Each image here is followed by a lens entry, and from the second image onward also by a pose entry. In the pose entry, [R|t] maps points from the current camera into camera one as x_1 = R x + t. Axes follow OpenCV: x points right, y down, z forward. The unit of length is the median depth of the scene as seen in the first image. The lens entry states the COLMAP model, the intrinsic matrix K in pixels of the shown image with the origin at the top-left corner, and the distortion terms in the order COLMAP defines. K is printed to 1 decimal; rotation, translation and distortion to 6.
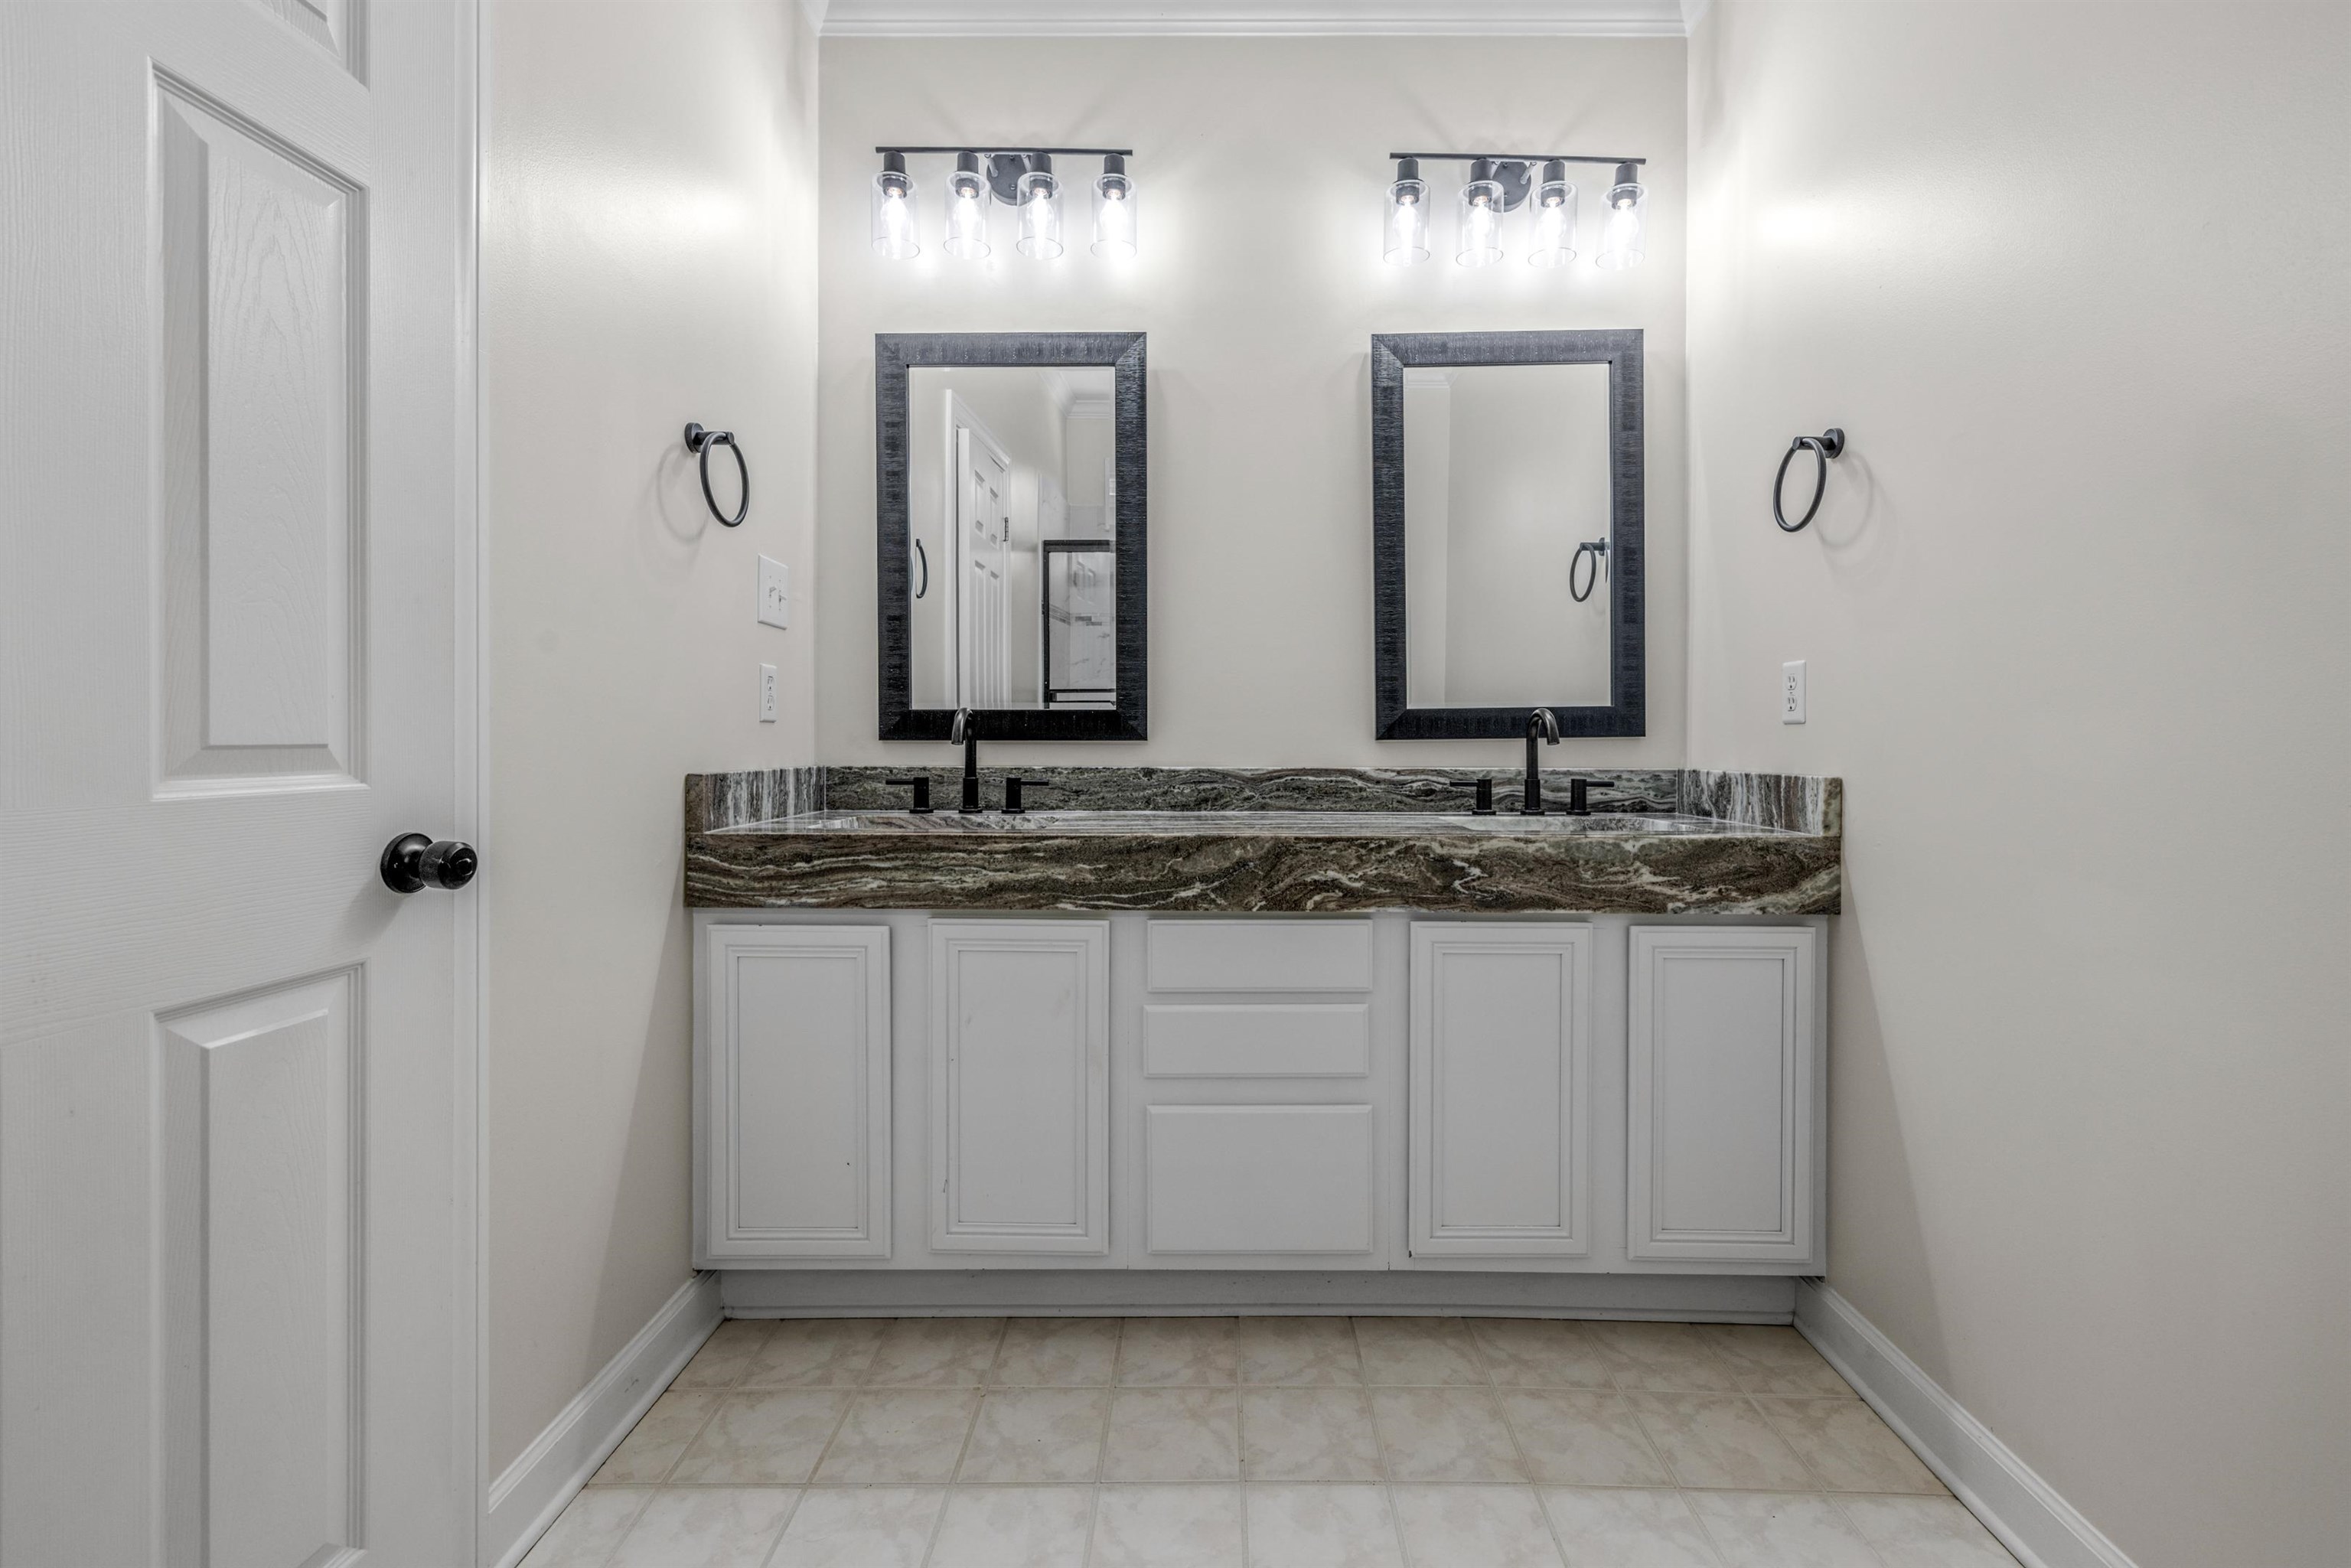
lens RADIAL K [[1006.0, 0, 1183.4], [0, 1006.0, 730.7], [0, 0, 1]] dist [-0.000394, 0.000009]
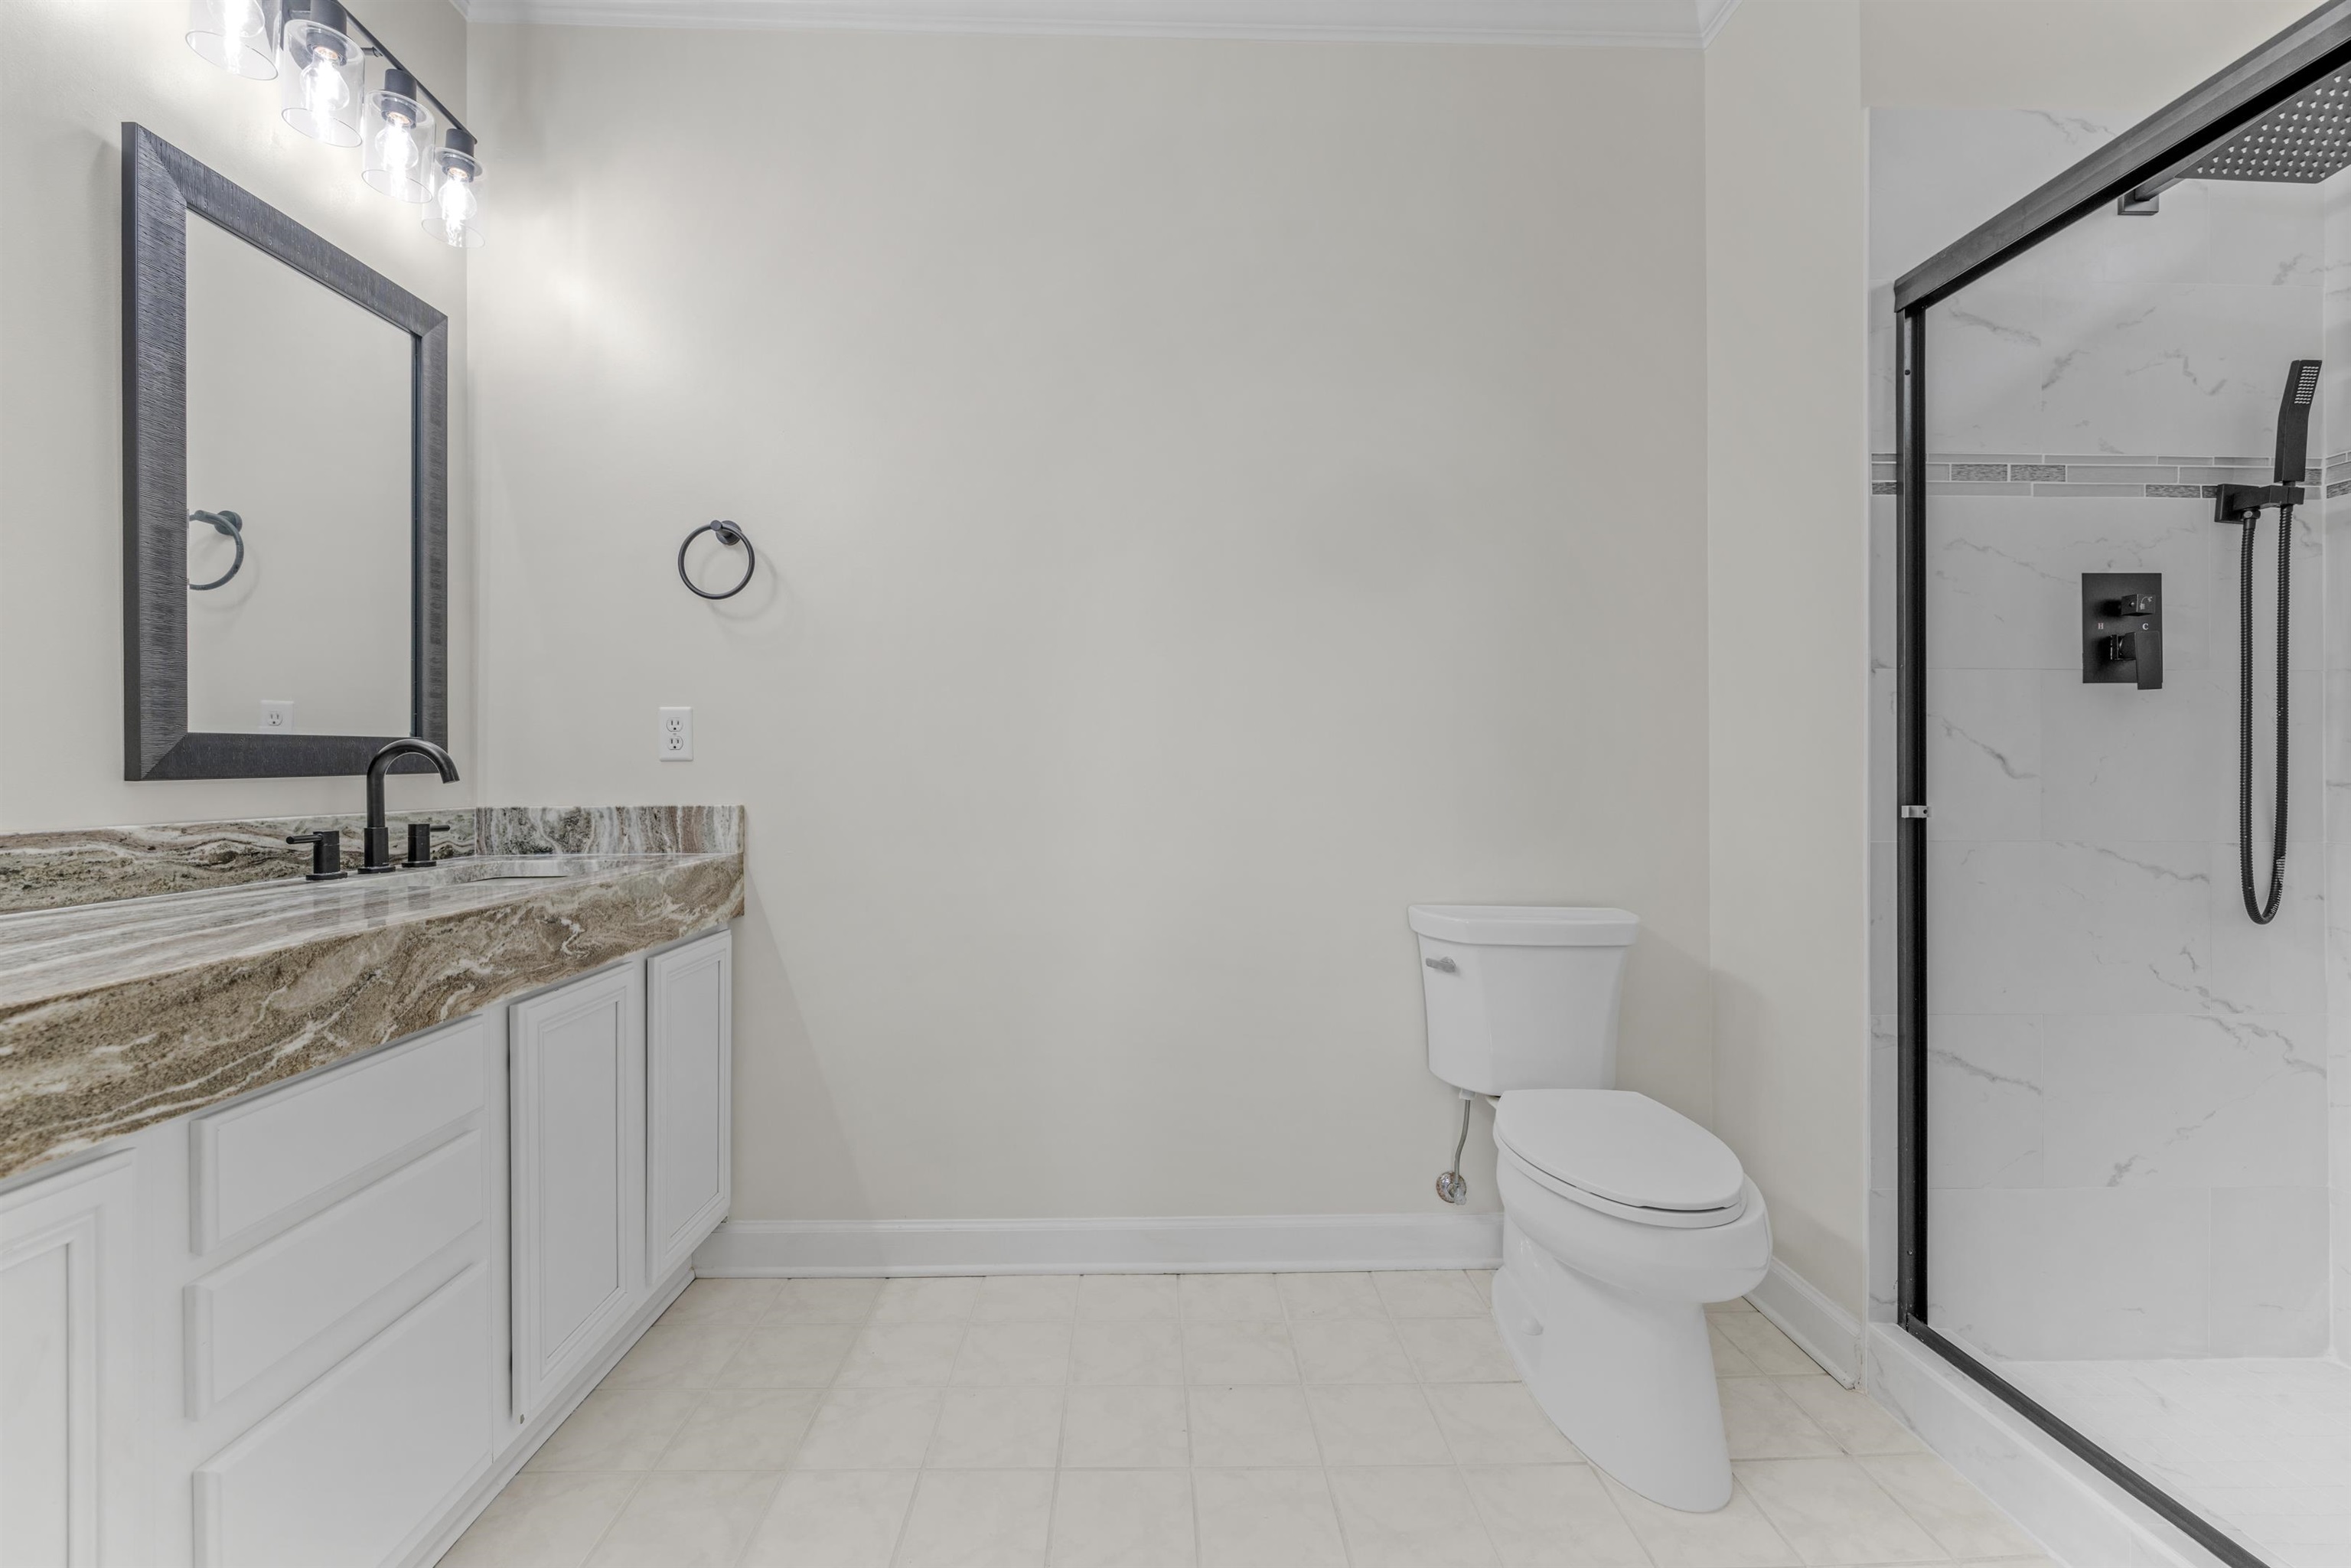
lens RADIAL K [[996.6, 0, 1178.7], [0, 996.6, 776.0], [0, 0, 1]] dist [0.000551, 0.000158]
pose [[-0.044907, -0.007992, 0.998959, -0.593694], [-0.001995, 0.999967, 0.007911, 0.000464], [-0.998989, -0.001637, -0.044921, 0.515696]]
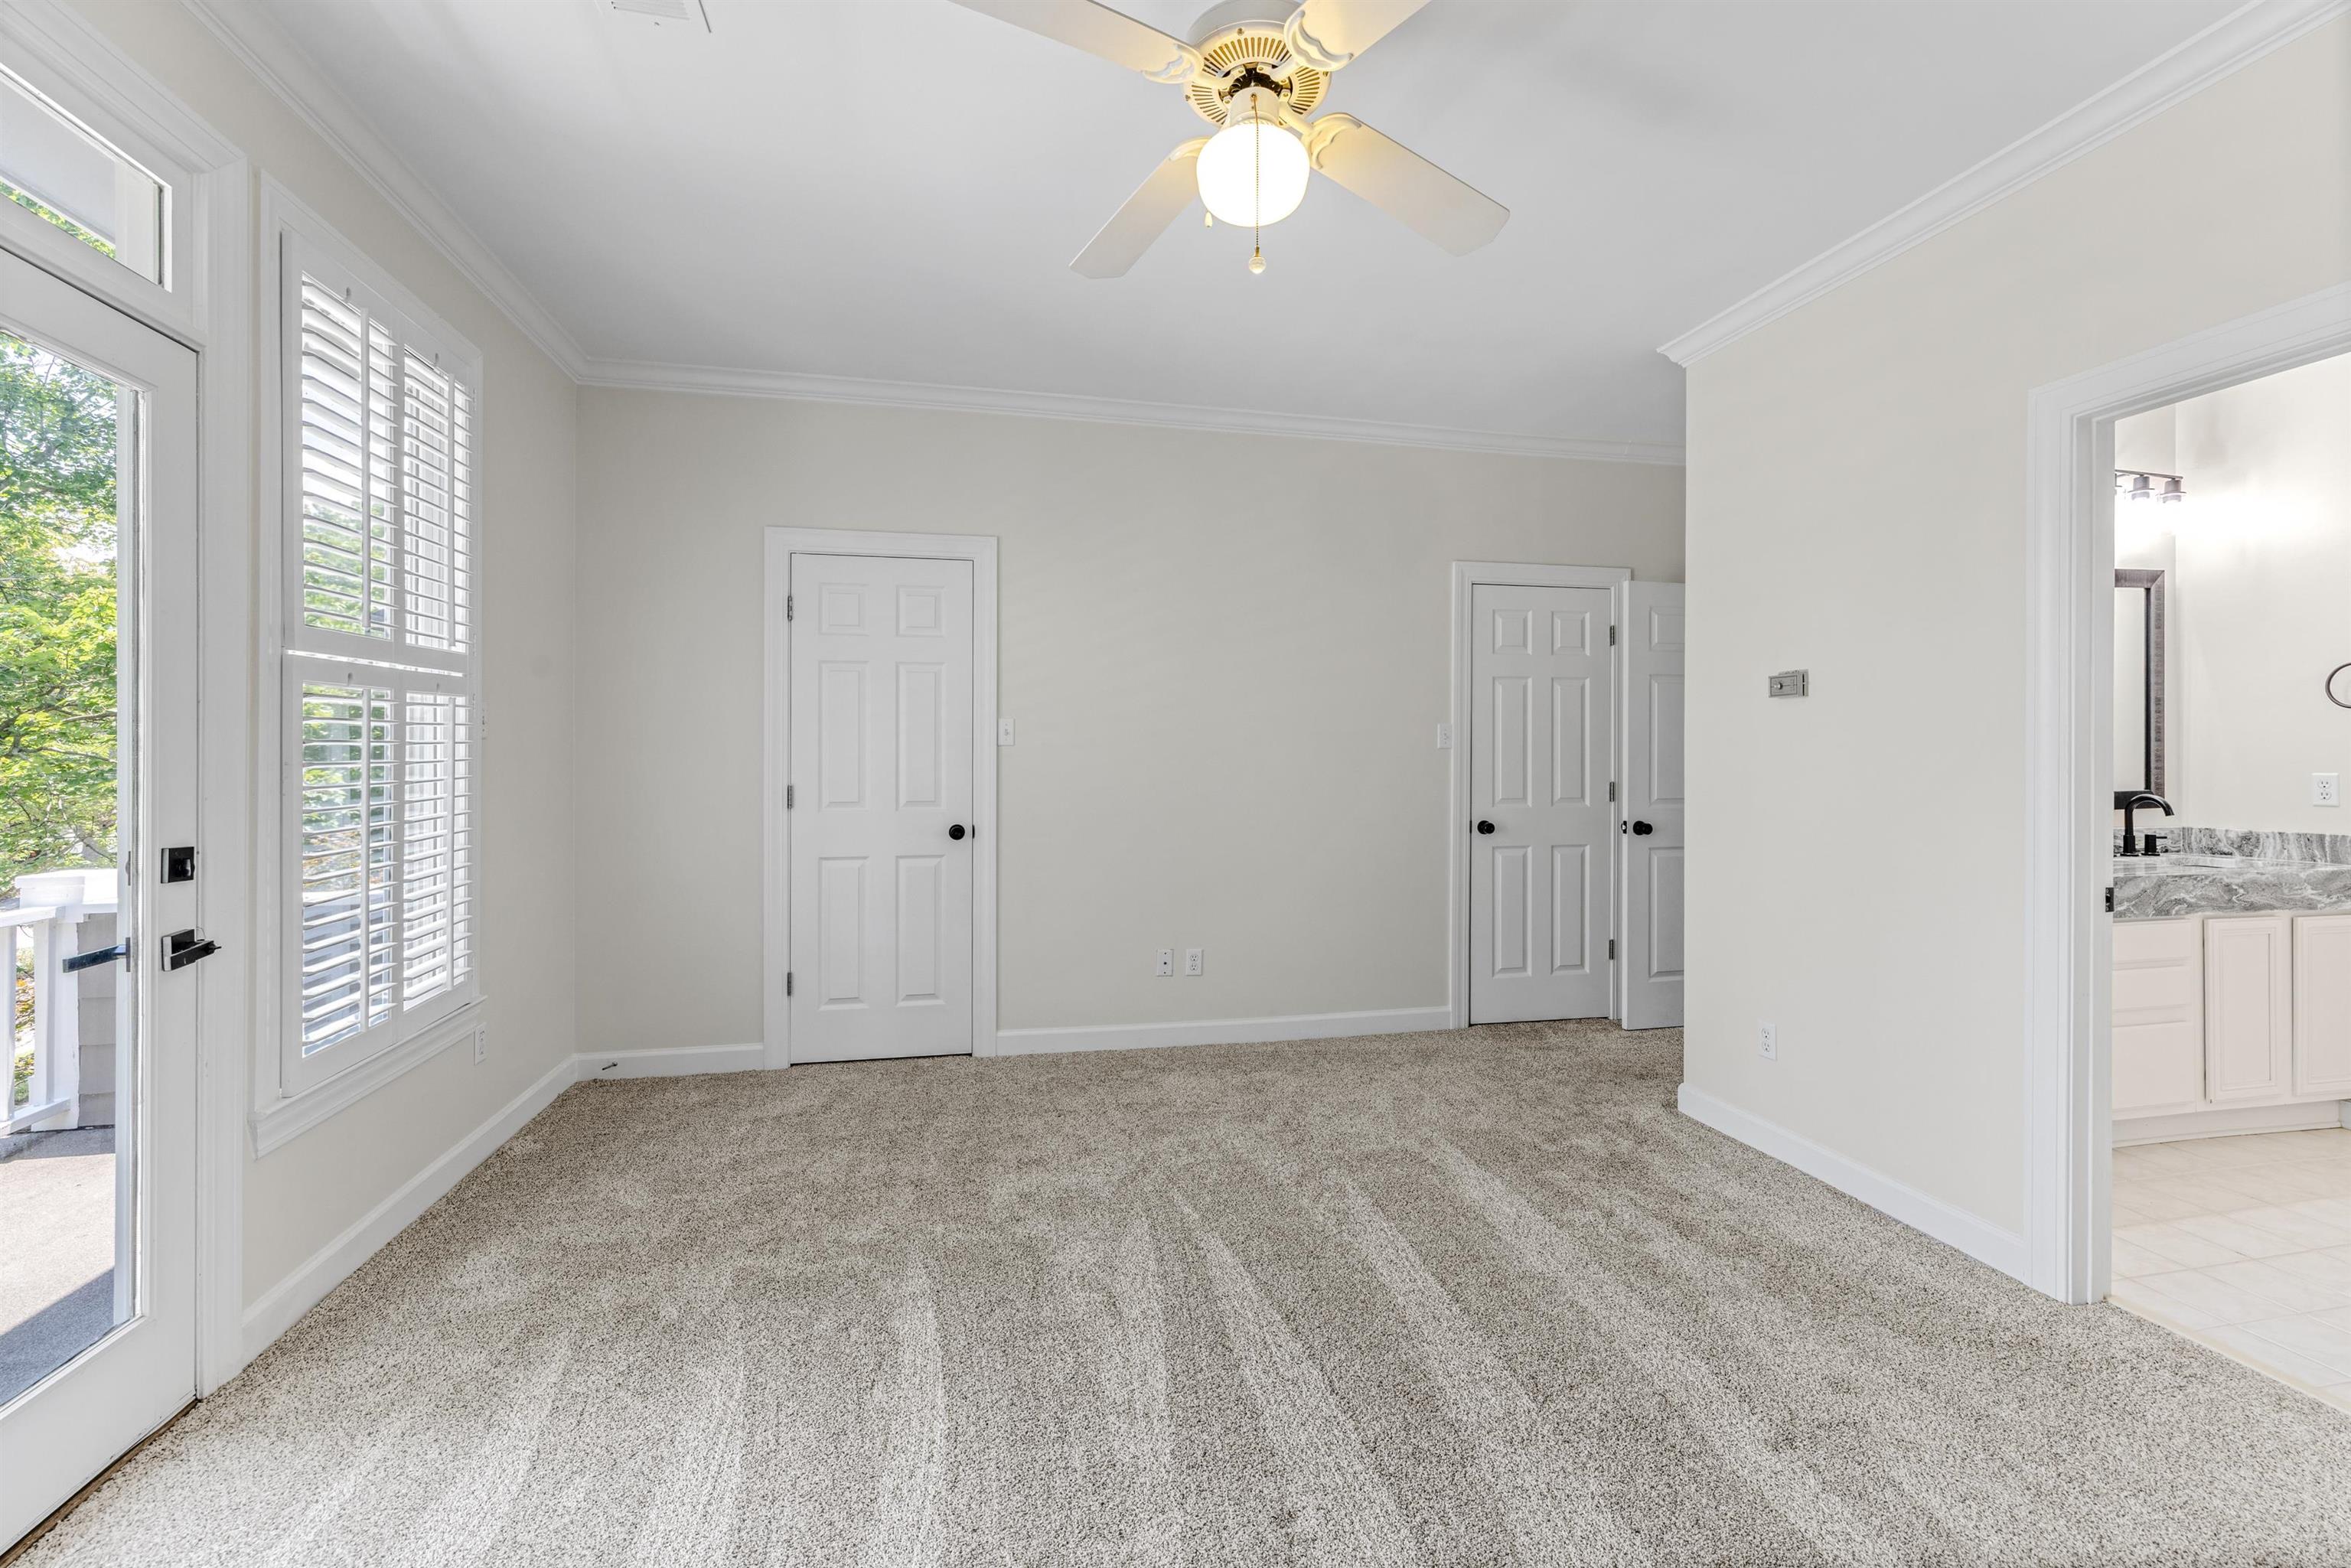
lens RADIAL K [[995.4, 0, 1172.2], [0, 995.4, 749.4], [0, 0, 1]] dist [-0.000162, 0.000066]
pose [[0.975398, -0.000454, 0.220450, -2.035484], [0.001429, 0.999990, -0.004264, -0.116345], [-0.220446, 0.004474, 0.975389, -0.358183]]
